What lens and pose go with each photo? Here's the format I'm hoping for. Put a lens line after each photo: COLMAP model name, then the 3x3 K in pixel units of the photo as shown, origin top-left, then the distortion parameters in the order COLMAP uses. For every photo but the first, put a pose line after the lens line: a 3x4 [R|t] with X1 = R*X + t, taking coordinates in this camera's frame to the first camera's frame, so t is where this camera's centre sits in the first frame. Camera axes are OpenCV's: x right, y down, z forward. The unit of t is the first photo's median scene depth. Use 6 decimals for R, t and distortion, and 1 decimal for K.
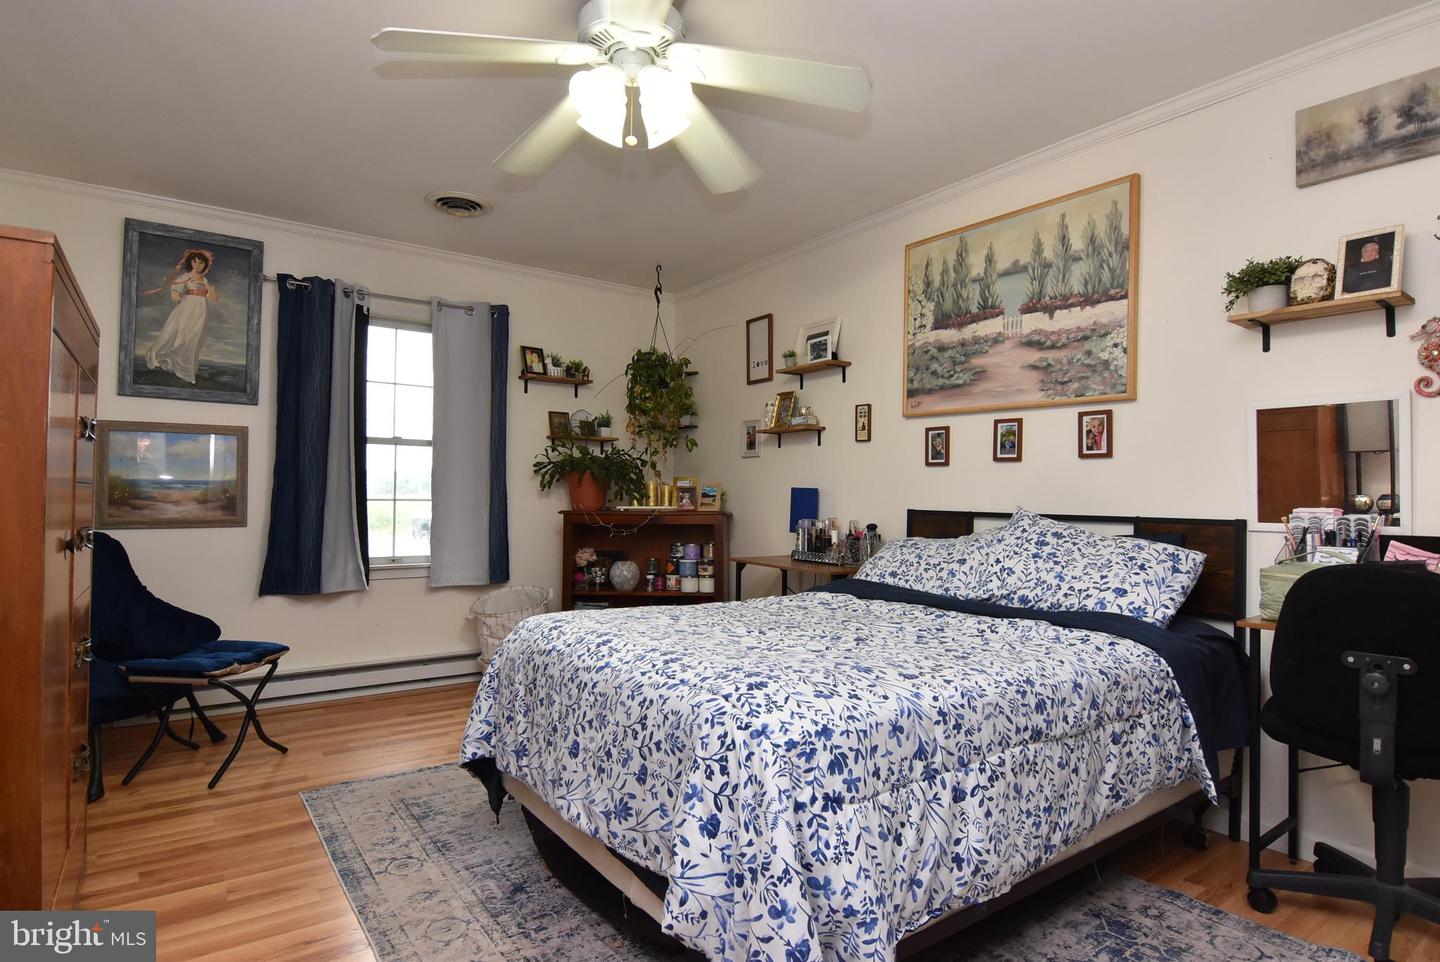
lens RADIAL K [[765.9, 0, 723.7], [0, 765.9, 480.0], [0, 0, 1]] dist [0.006406, -0.020578]
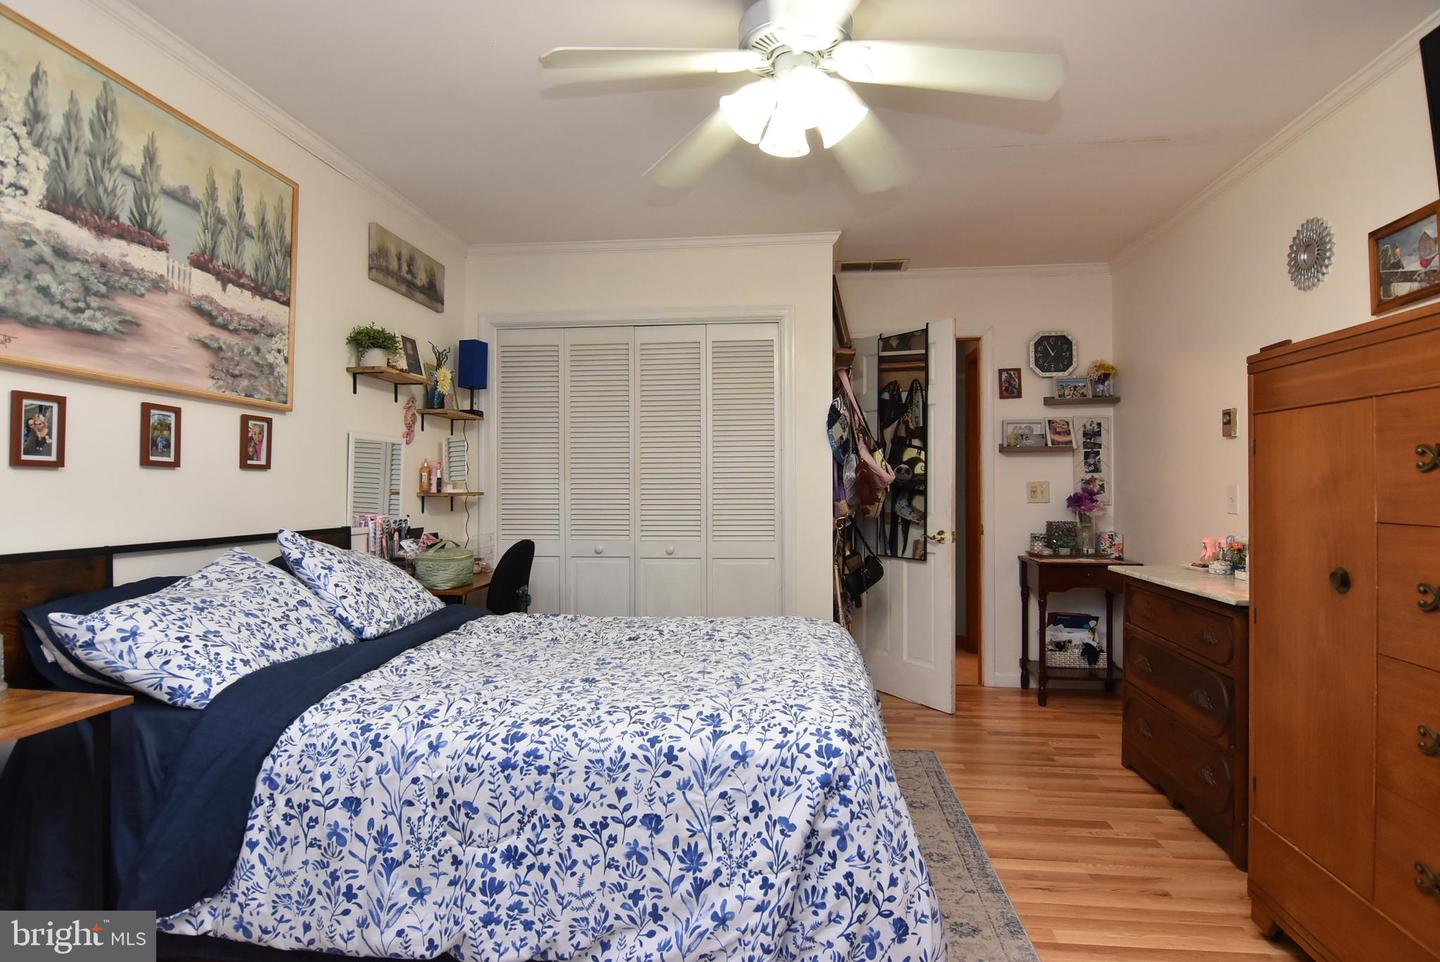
lens RADIAL K [[765.9, 0, 723.7], [0, 765.9, 480.0], [0, 0, 1]] dist [0.006406, -0.020578]
pose [[-0.741361, -0.002564, 0.671102, -0.494265], [-0.018922, 0.999675, -0.017083, -0.011276], [-0.670840, -0.025363, -0.741168, 1.252554]]
